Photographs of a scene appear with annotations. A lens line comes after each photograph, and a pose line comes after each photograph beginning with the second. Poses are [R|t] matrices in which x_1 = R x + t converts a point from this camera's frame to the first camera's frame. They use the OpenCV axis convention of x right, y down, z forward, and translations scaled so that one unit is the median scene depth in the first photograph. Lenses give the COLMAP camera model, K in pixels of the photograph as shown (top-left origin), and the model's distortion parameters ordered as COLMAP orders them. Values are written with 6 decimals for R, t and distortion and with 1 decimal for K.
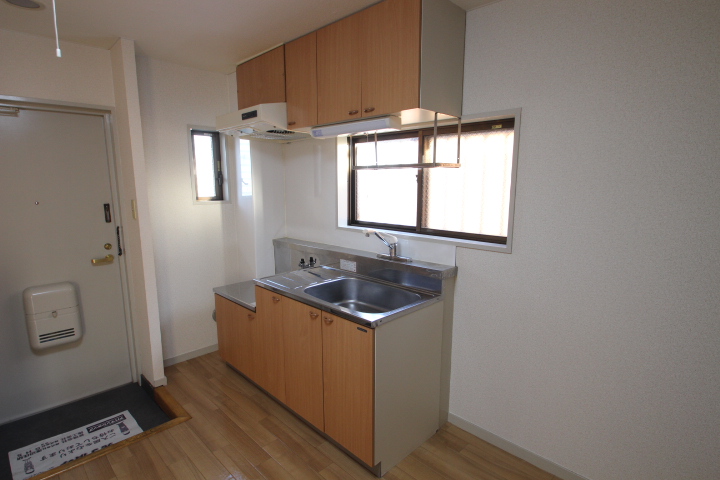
lens RADIAL K [[379.6, 0, 362.8], [0, 379.6, 244.7], [0, 0, 1]] dist [-0.014463, -0.001048]
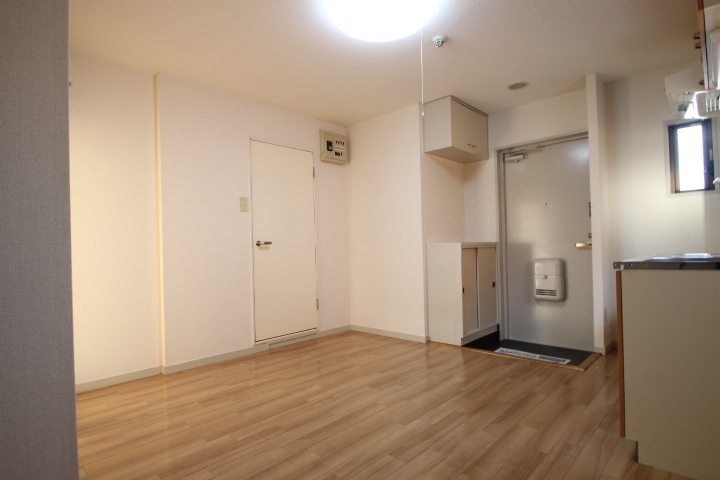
lens RADIAL K [[379.6, 0, 362.8], [0, 379.6, 244.7], [0, 0, 1]] dist [-0.014463, -0.001048]
pose [[0.016467, -0.012692, -0.999784, 0.629271], [-0.139340, 0.990133, -0.014864, 0.171090], [0.990108, 0.139554, 0.014537, 0.232253]]
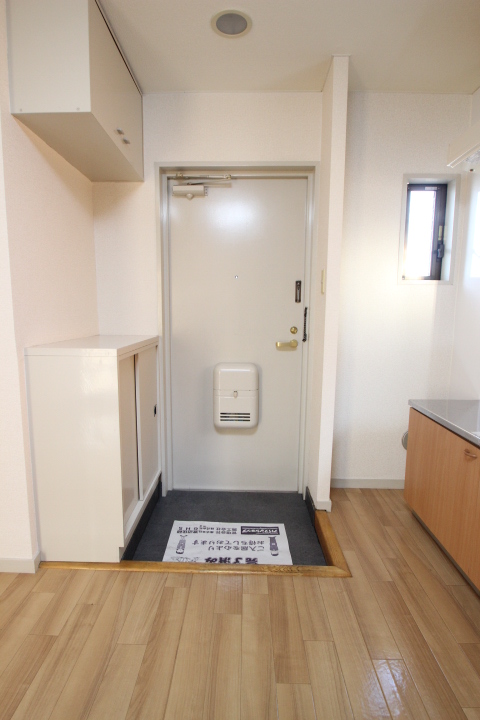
lens RADIAL K [[379.6, 0, 233.5], [0, 379.6, 362.9], [0, 0, 1]] dist [-0.014463, -0.001048]
pose [[0.680826, 0.107026, -0.724584, -0.132751], [-0.127702, 0.991460, 0.026455, 0.078720], [0.721227, 0.074519, 0.688679, 0.315642]]
